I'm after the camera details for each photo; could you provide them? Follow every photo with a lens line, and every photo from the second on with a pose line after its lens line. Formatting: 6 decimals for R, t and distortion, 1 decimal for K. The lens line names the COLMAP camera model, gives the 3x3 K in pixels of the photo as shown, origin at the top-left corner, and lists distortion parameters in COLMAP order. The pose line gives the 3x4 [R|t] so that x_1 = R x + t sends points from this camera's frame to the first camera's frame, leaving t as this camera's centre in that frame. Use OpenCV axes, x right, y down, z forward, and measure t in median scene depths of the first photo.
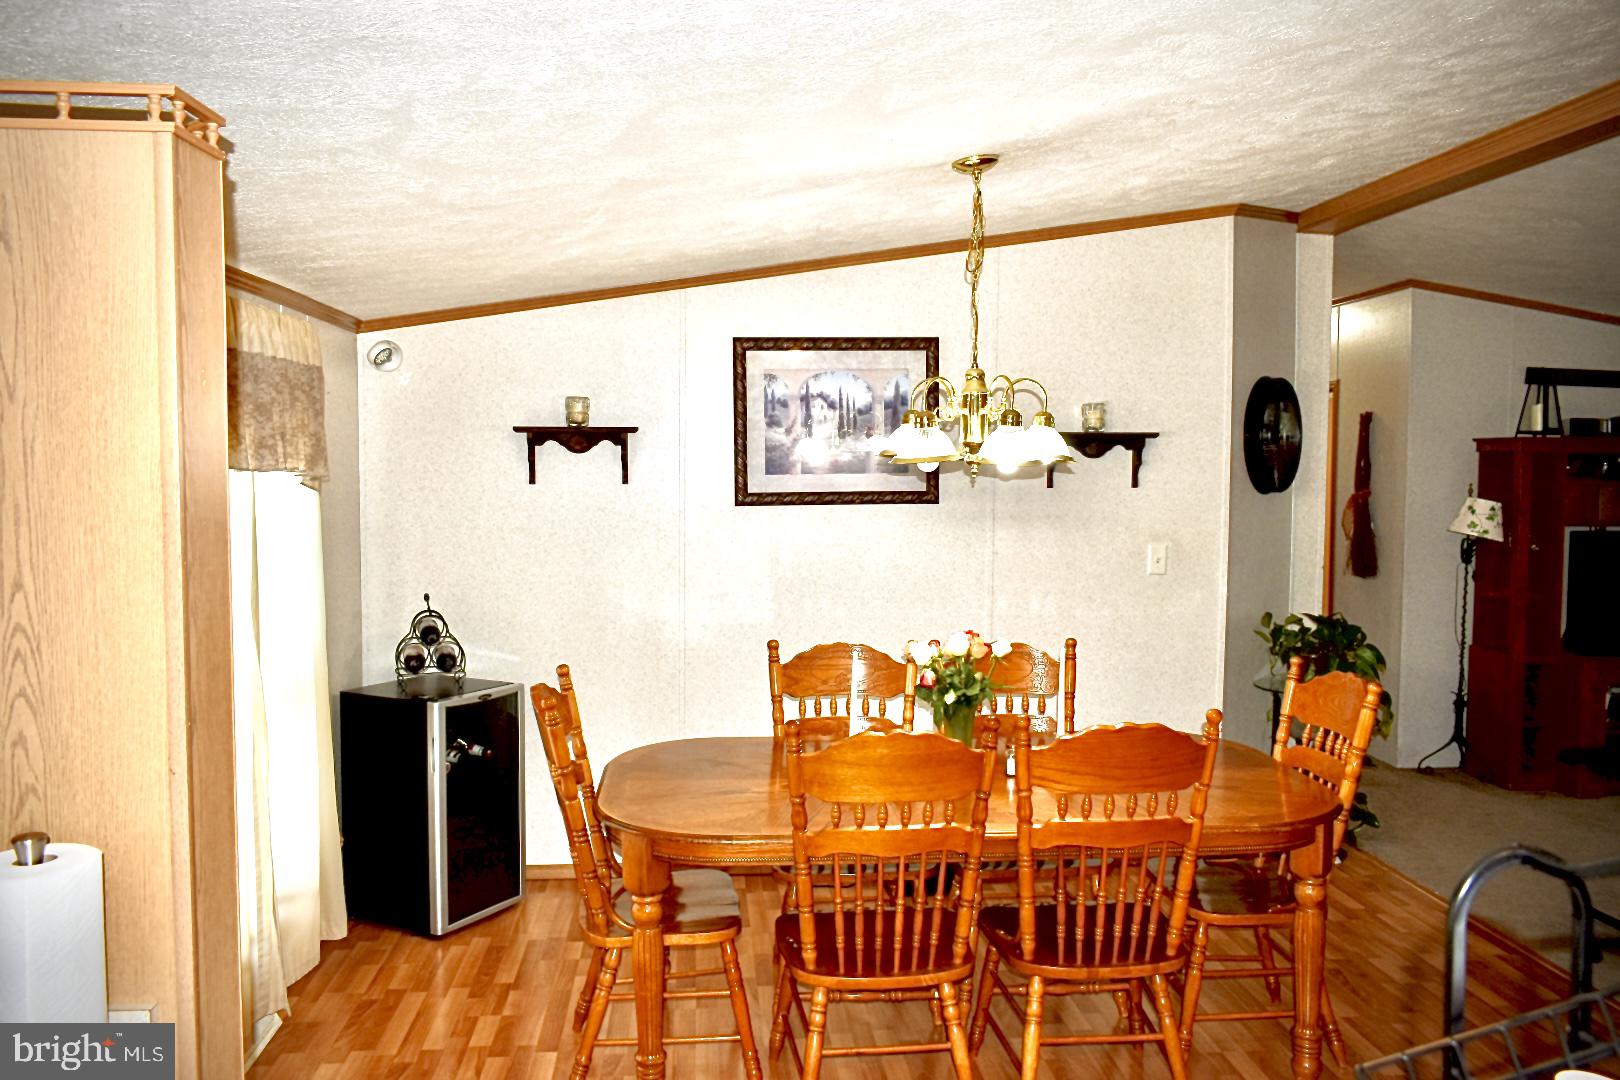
lens RADIAL K [[1239.7, 0, 810.0], [0, 1239.7, 540.0], [0, 0, 1]] dist [-0.026704, 0.015440]
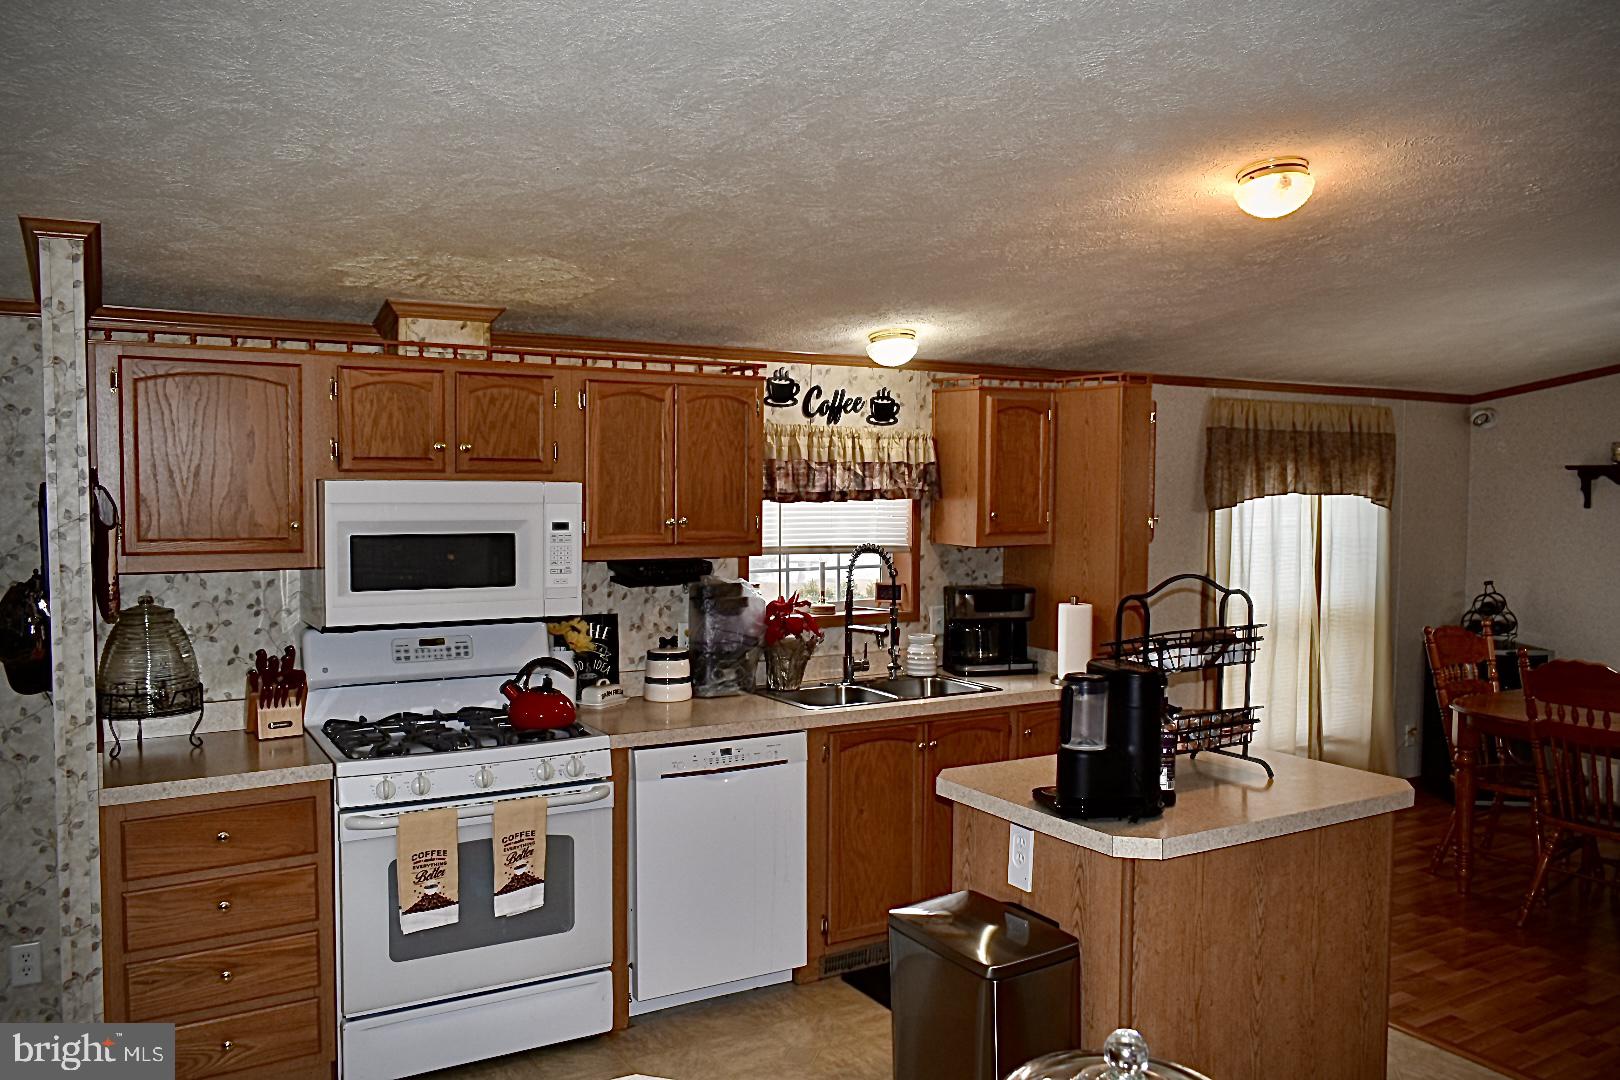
lens RADIAL K [[1239.7, 0, 810.0], [0, 1239.7, 540.0], [0, 0, 1]] dist [-0.026704, 0.015440]
pose [[0.432101, 0.042116, -0.900841, 0.480445], [-0.062421, 0.997910, 0.016714, 0.015519], [0.899662, 0.049009, 0.433827, -0.263262]]
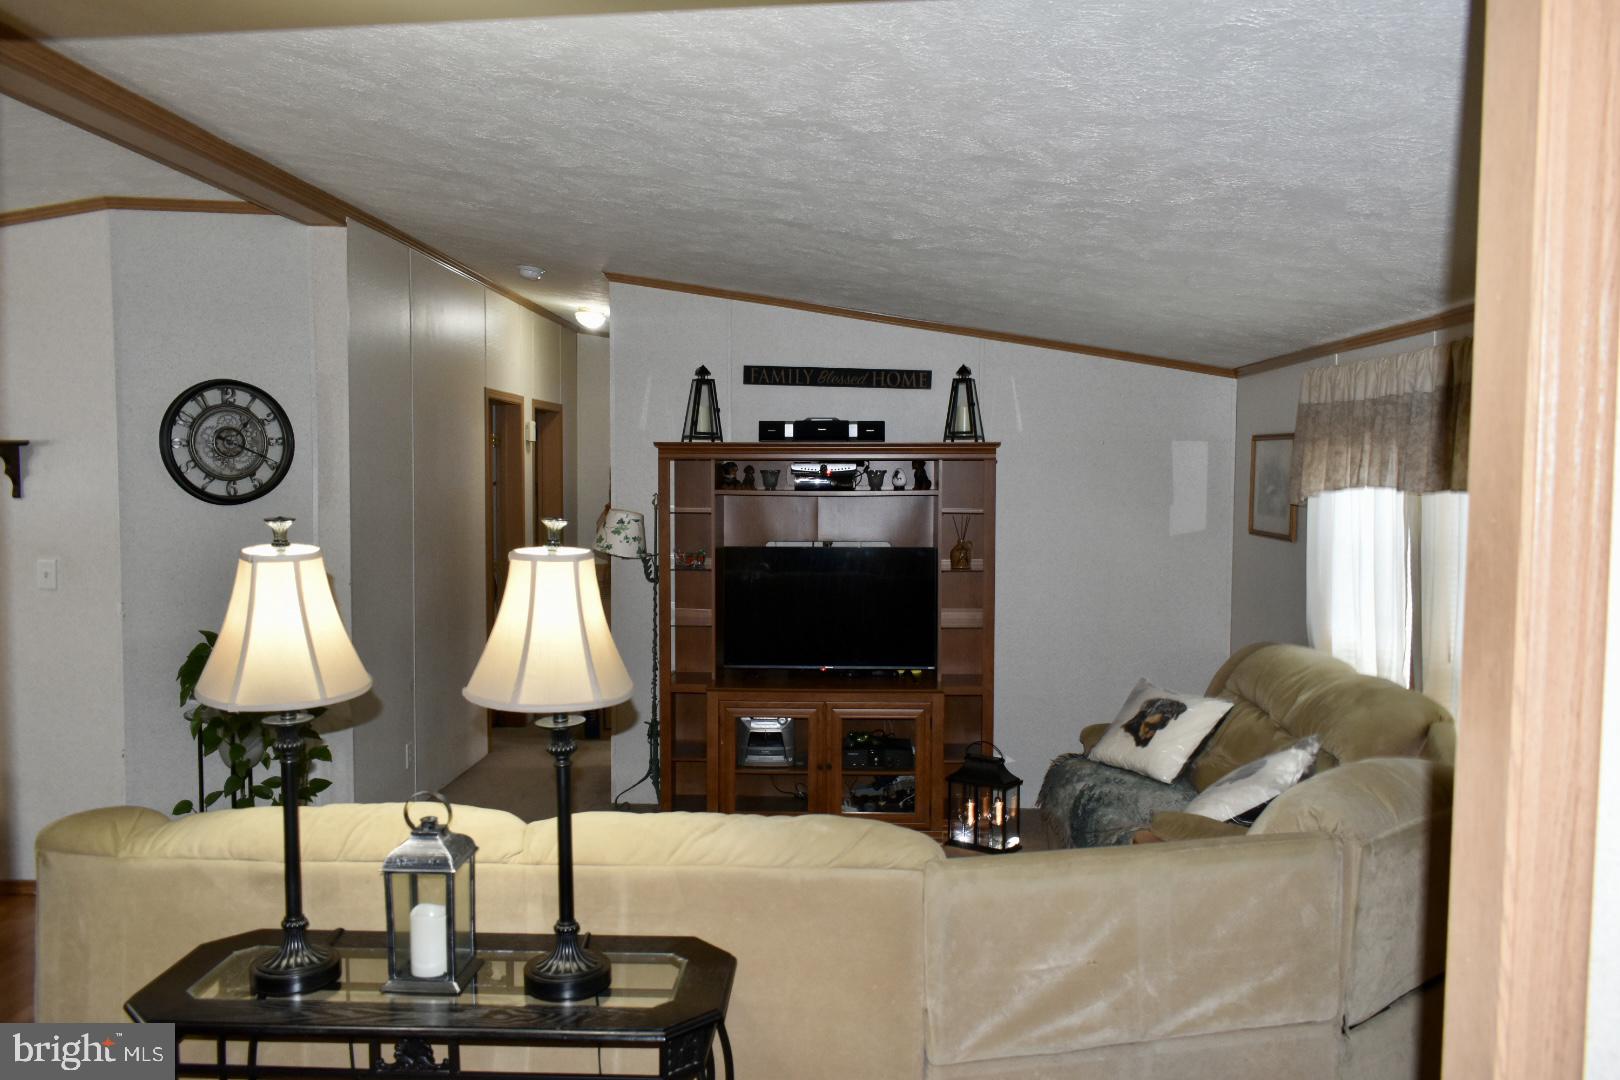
lens RADIAL K [[1239.7, 0, 810.0], [0, 1239.7, 540.0], [0, 0, 1]] dist [-0.026704, 0.015440]
pose [[0.993728, 0.005857, -0.111667, 0.793801], [-0.006540, 0.999962, -0.005745, -0.007459], [0.111629, 0.006440, 0.993729, 0.106272]]
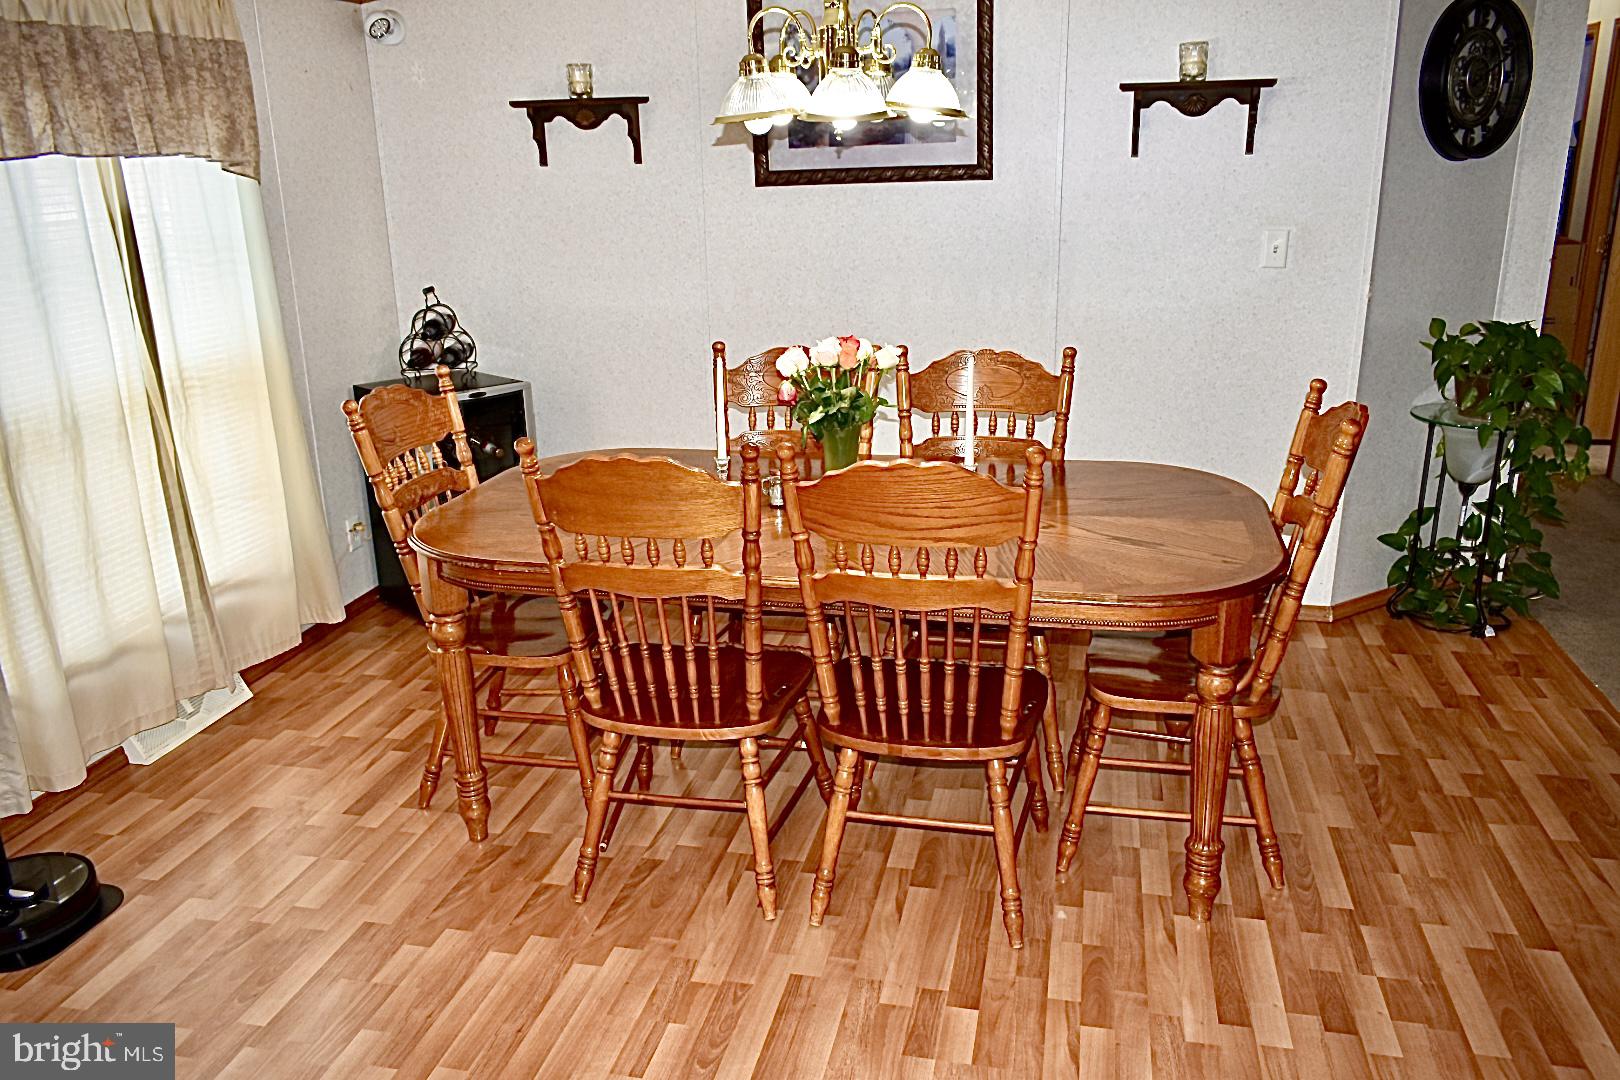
lens RADIAL K [[1239.7, 0, 810.0], [0, 1239.7, 540.0], [0, 0, 1]] dist [-0.026704, 0.015440]
pose [[0.952403, 0.067169, -0.297350, 0.201034], [0.006800, 0.970499, 0.241009, 0.003624], [0.304766, -0.231559, 0.923849, 0.113074]]
